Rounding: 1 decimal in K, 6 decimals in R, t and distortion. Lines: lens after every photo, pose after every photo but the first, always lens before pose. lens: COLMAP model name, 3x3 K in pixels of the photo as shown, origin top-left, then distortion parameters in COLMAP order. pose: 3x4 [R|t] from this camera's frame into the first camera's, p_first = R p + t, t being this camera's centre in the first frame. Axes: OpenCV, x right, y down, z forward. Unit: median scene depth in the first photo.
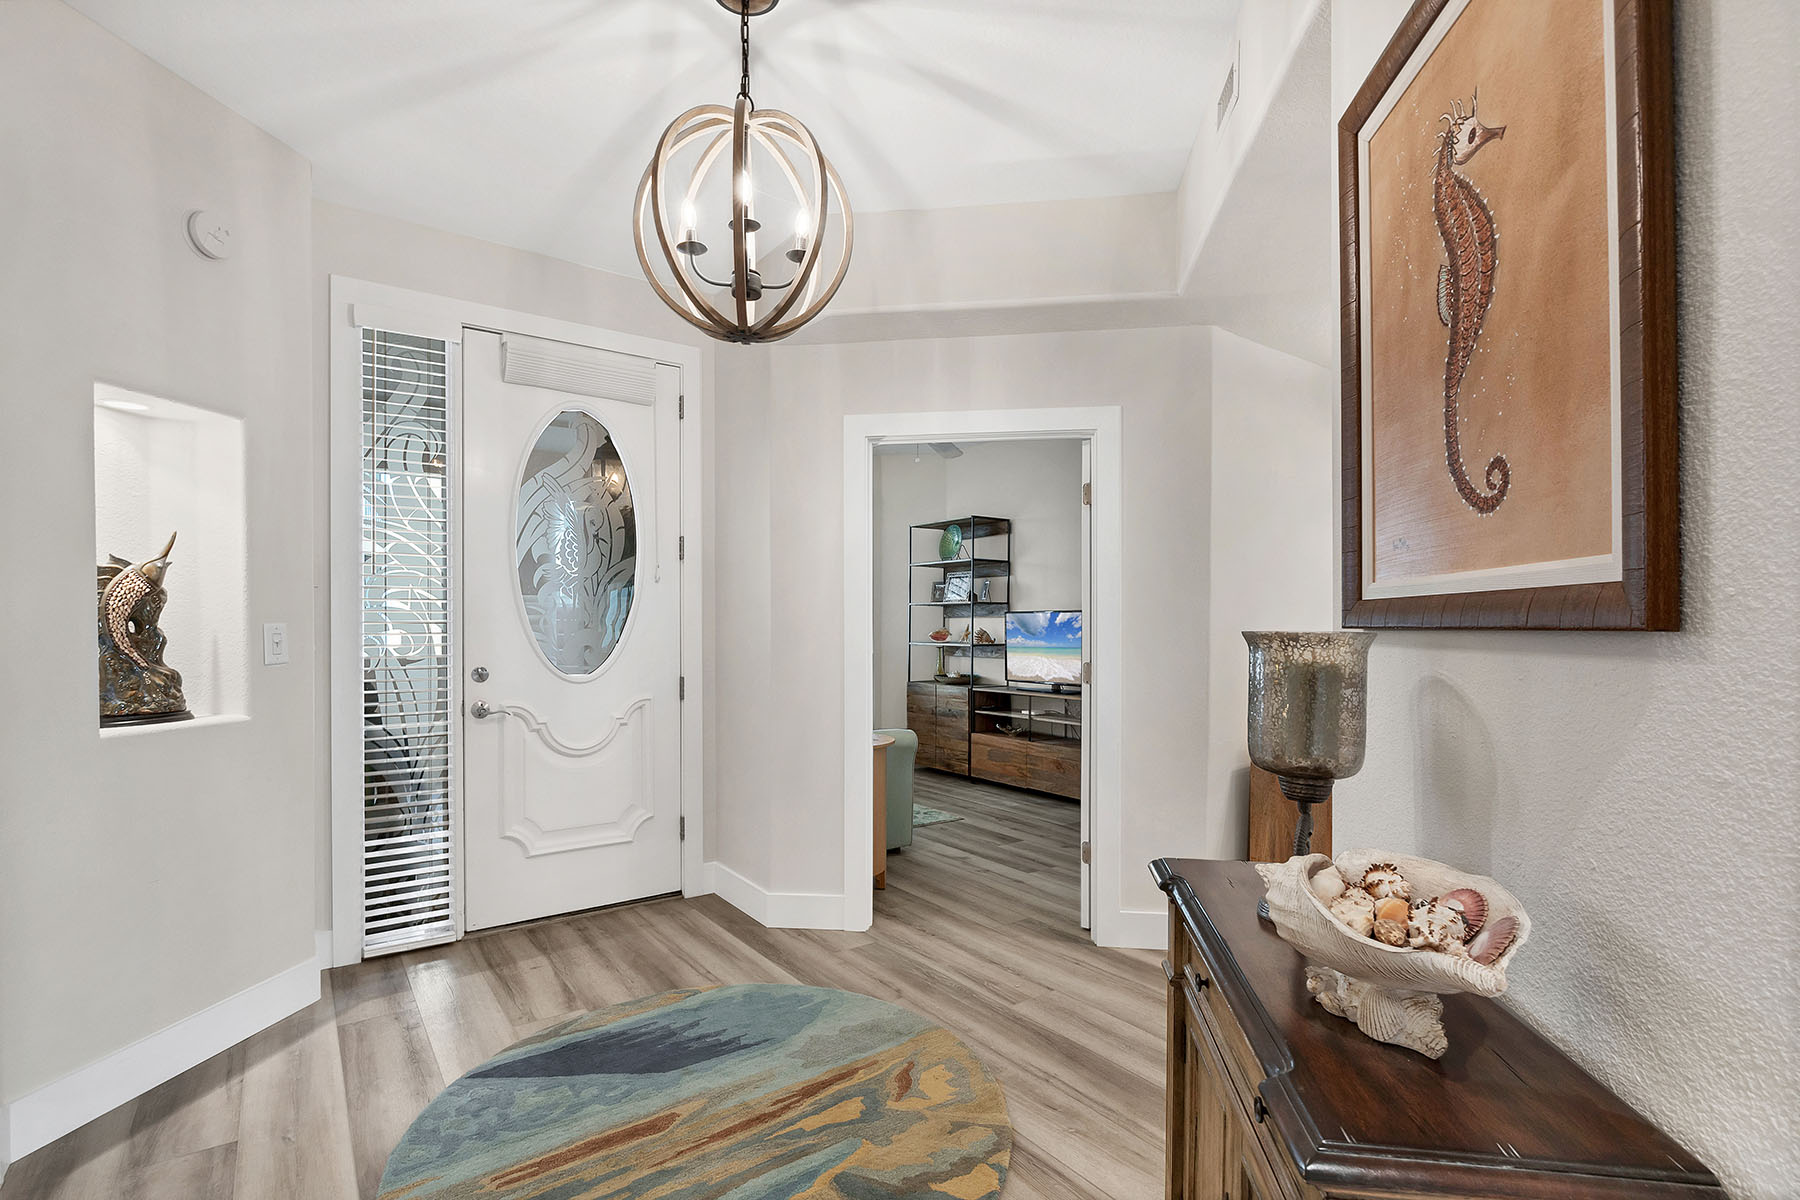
lens RADIAL K [[848.0, 0, 902.0], [0, 848.0, 617.2], [0, 0, 1]] dist [-0.001733, -0.000192]
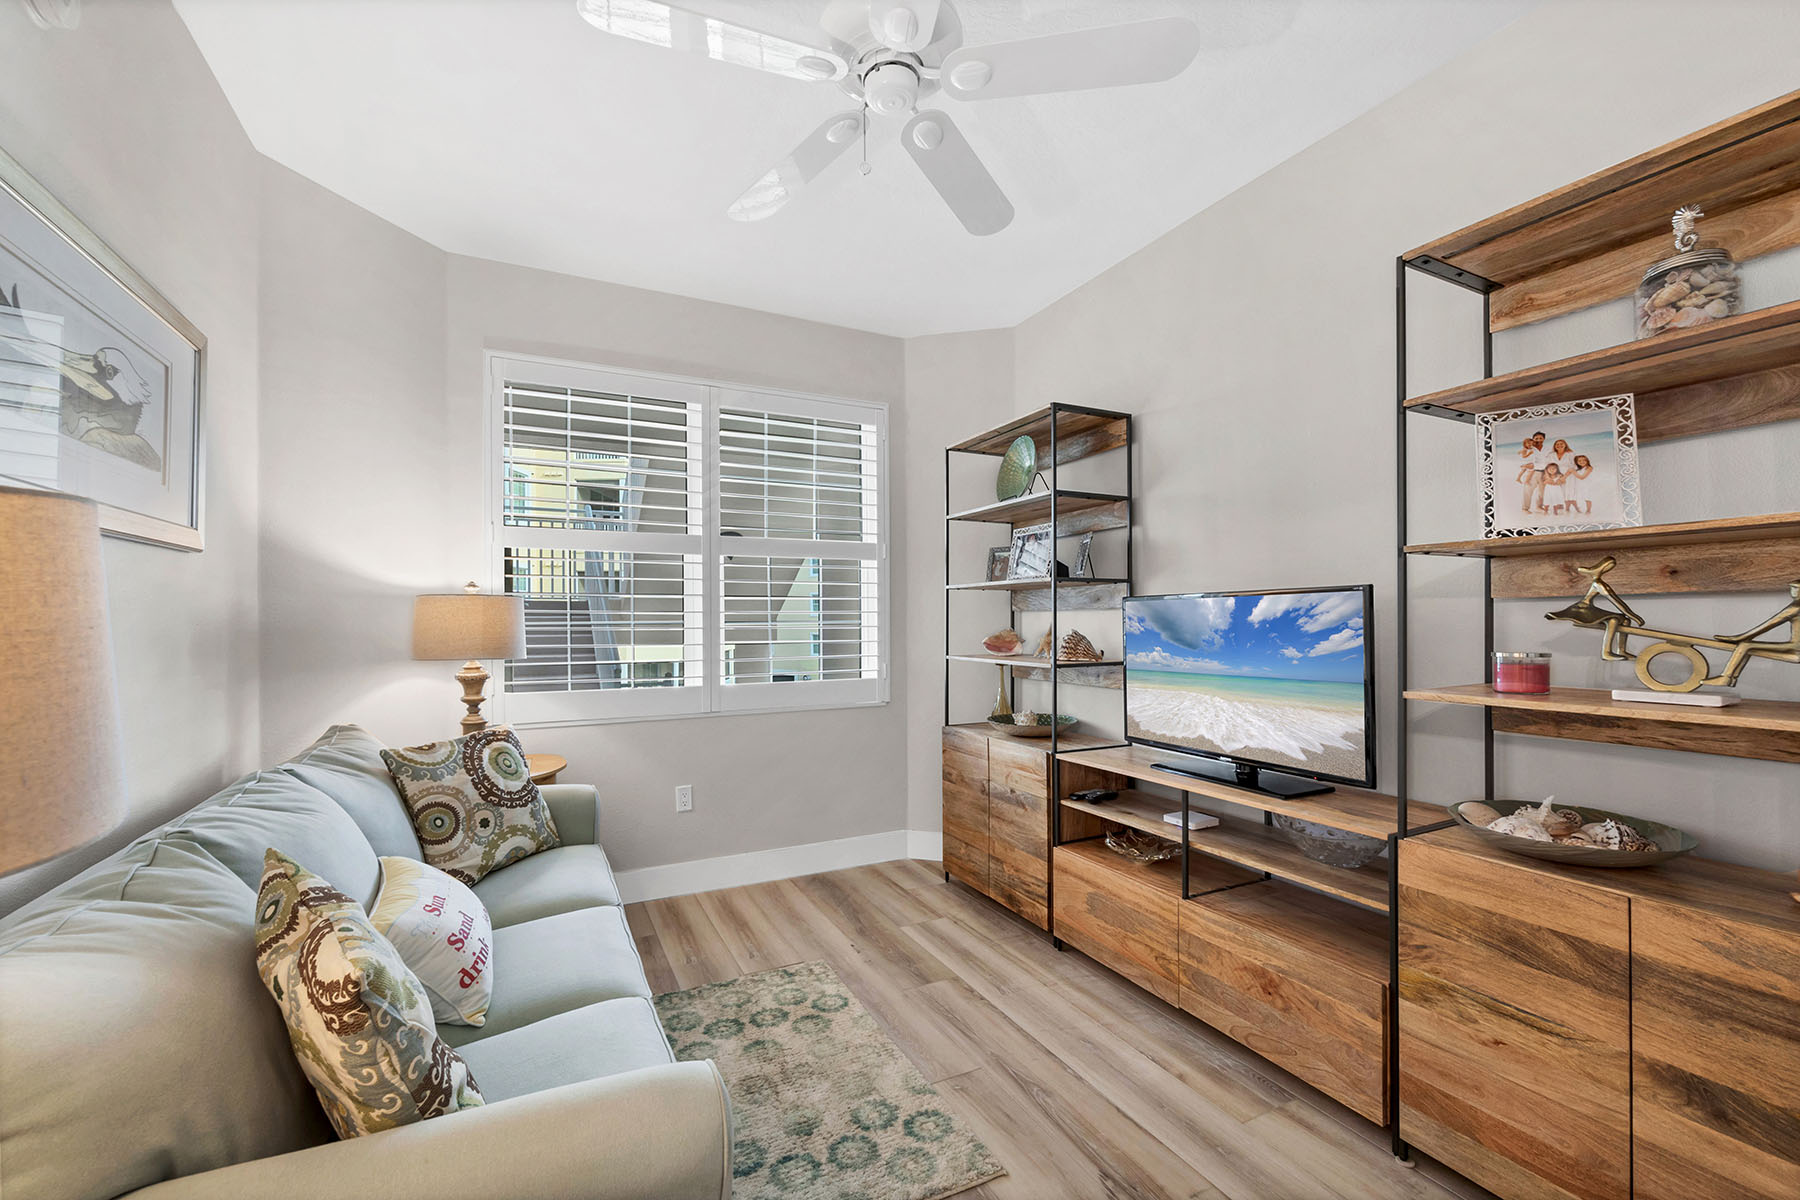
lens RADIAL K [[743.4, 0, 909.0], [0, 743.4, 611.1], [0, 0, 1]] dist [-0.004996, -0.000011]
pose [[0.988941, -0.004923, -0.148231, 0.061701], [0.004615, 0.999986, -0.002418, 0.002088], [0.148240, 0.001707, 0.988950, 0.548854]]
